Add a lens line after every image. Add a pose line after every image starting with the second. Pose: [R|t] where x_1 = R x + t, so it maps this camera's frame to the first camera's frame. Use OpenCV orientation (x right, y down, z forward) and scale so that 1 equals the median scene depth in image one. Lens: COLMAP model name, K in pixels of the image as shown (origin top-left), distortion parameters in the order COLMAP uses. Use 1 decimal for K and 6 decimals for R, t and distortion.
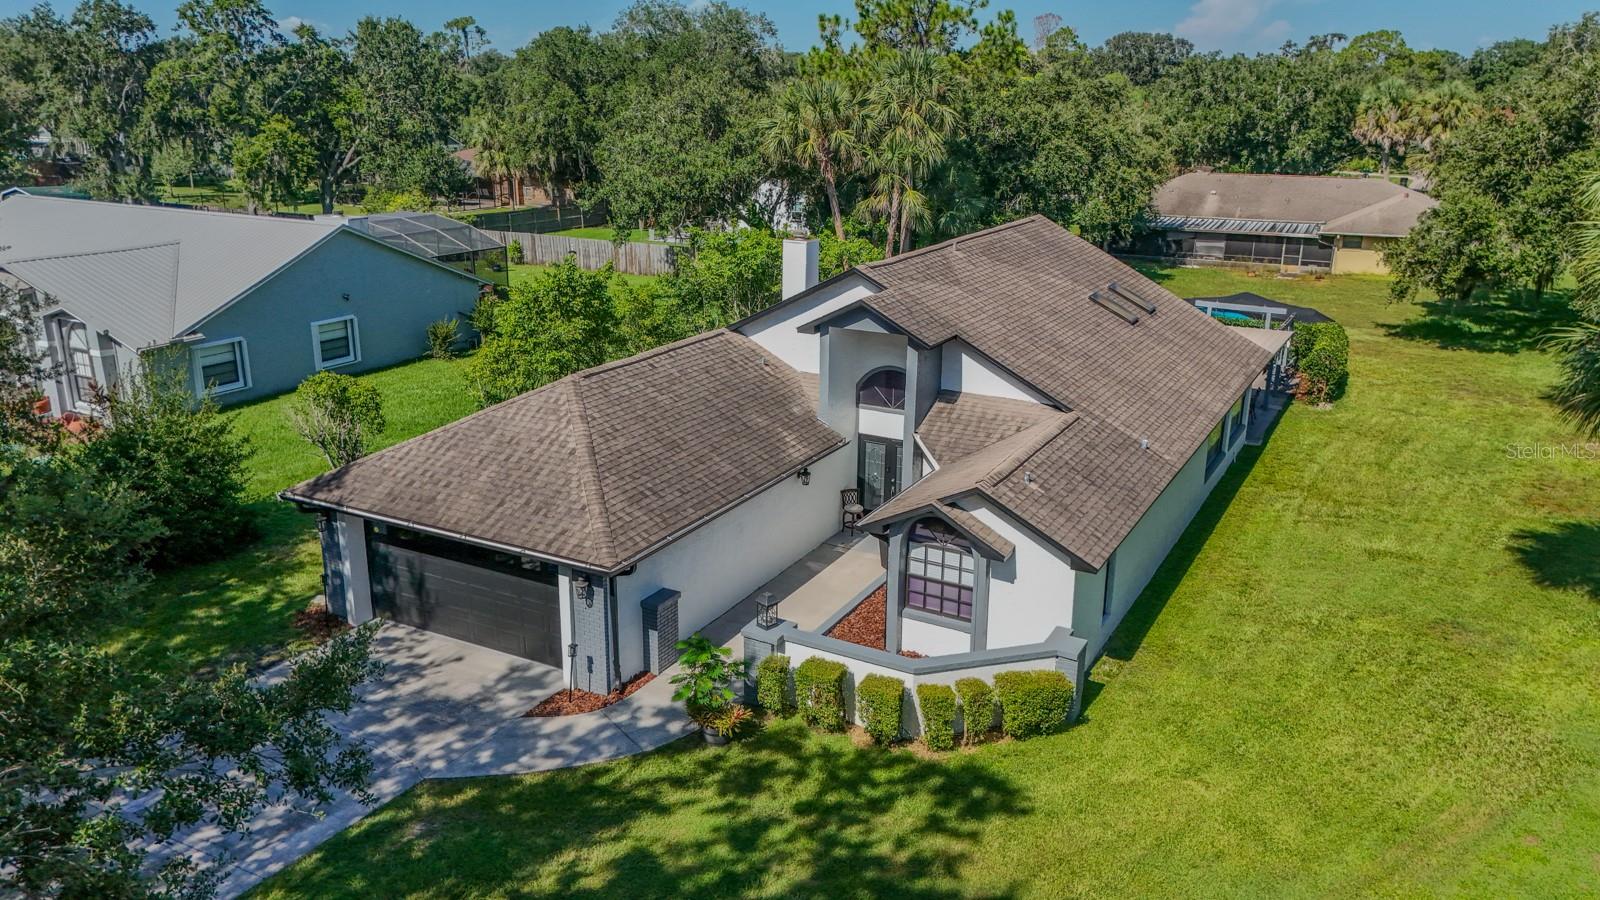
lens RADIAL K [[1186.7, 0, 796.4], [0, 1186.7, 435.2], [0, 0, 1]] dist [0.039030, -0.006245]
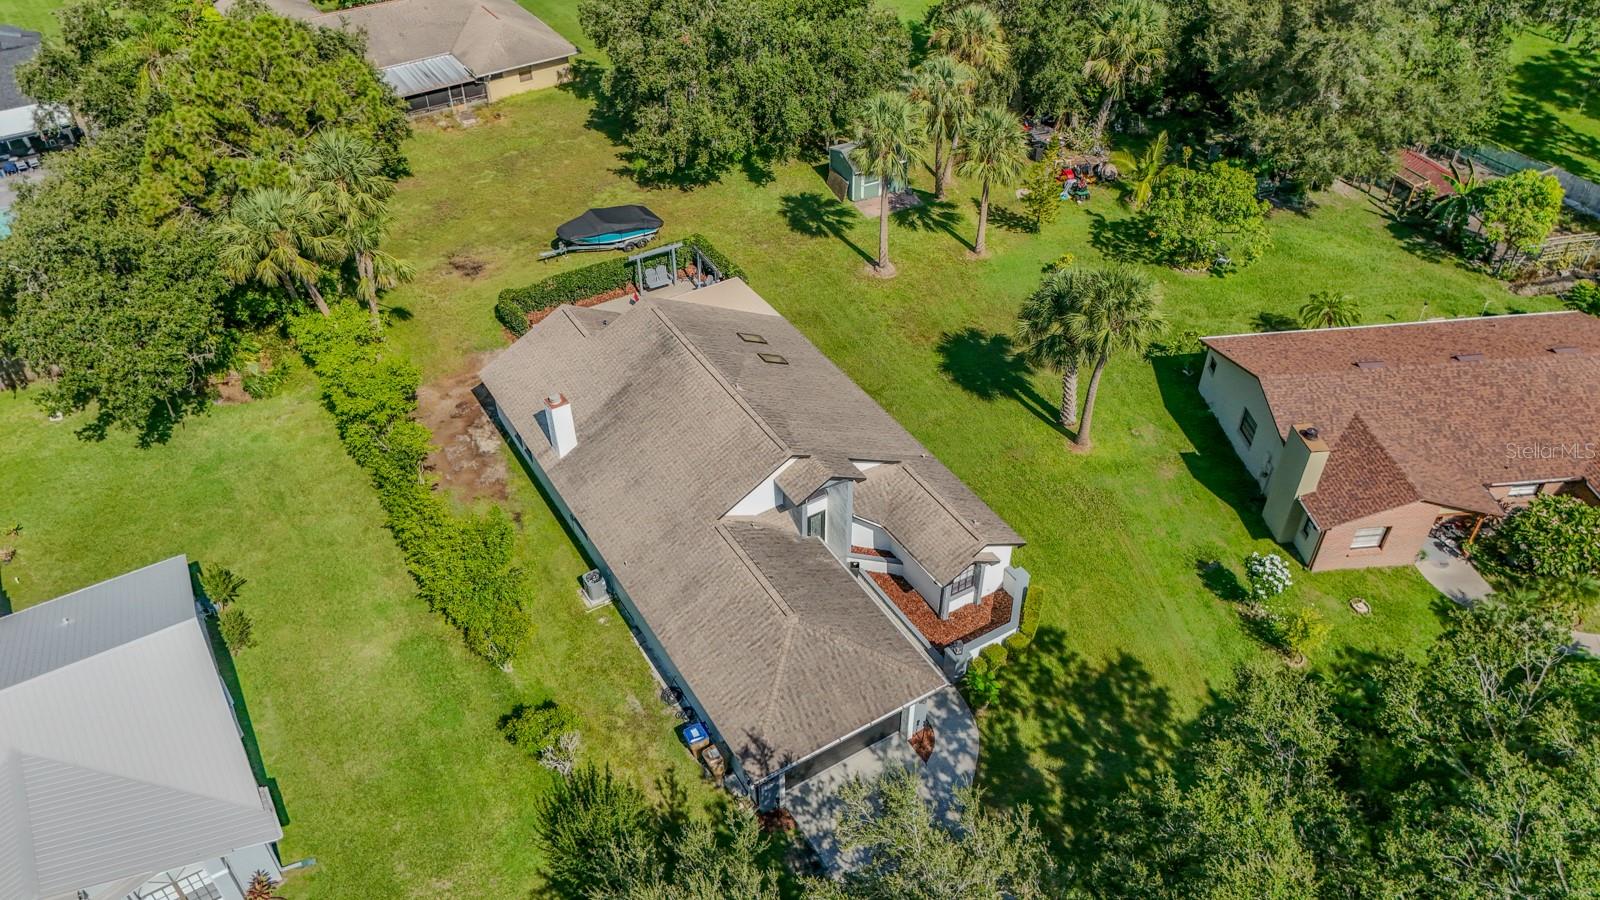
lens RADIAL K [[1186.7, 0, 795.9], [0, 1186.7, 452.3], [0, 0, 1]] dist [0.039030, -0.006245]
pose [[0.491157, -0.567116, 0.661169, -1.301174], [0.247938, 0.818651, 0.518012, -1.228180], [-0.835040, -0.090496, 0.542696, 0.084363]]
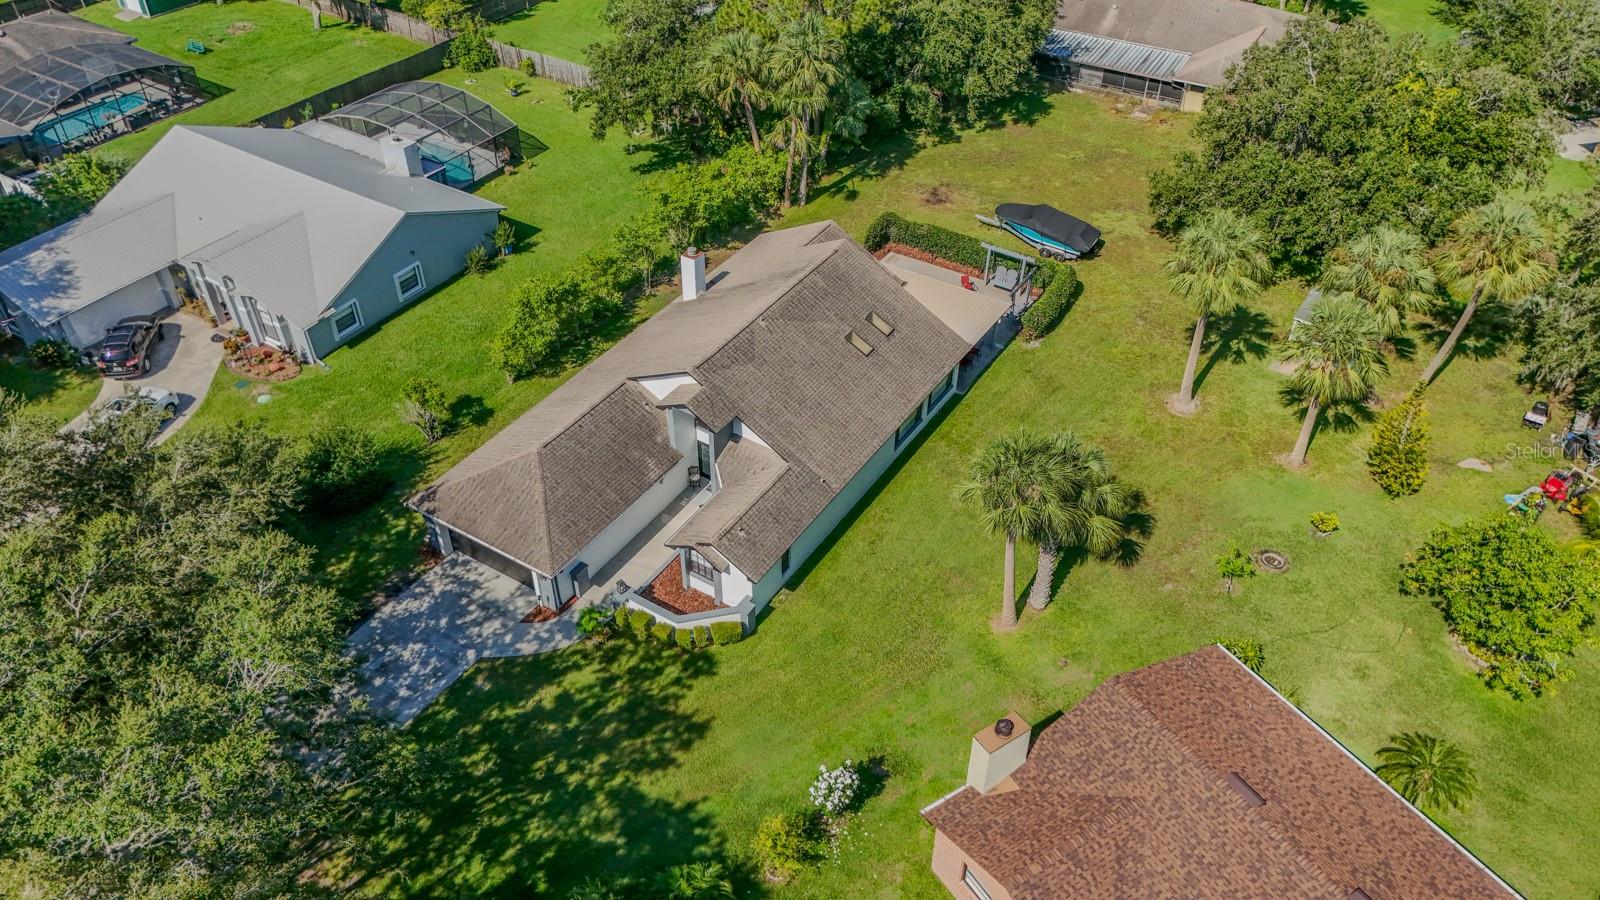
lens RADIAL K [[1186.7, 0, 807.6], [0, 1186.7, 458.7], [0, 0, 1]] dist [0.039030, -0.006245]
pose [[0.998539, 0.034383, -0.041694, 0.383941], [-0.014396, 0.912861, 0.408017, -0.932006], [0.052090, -0.406821, 0.912022, -0.911031]]
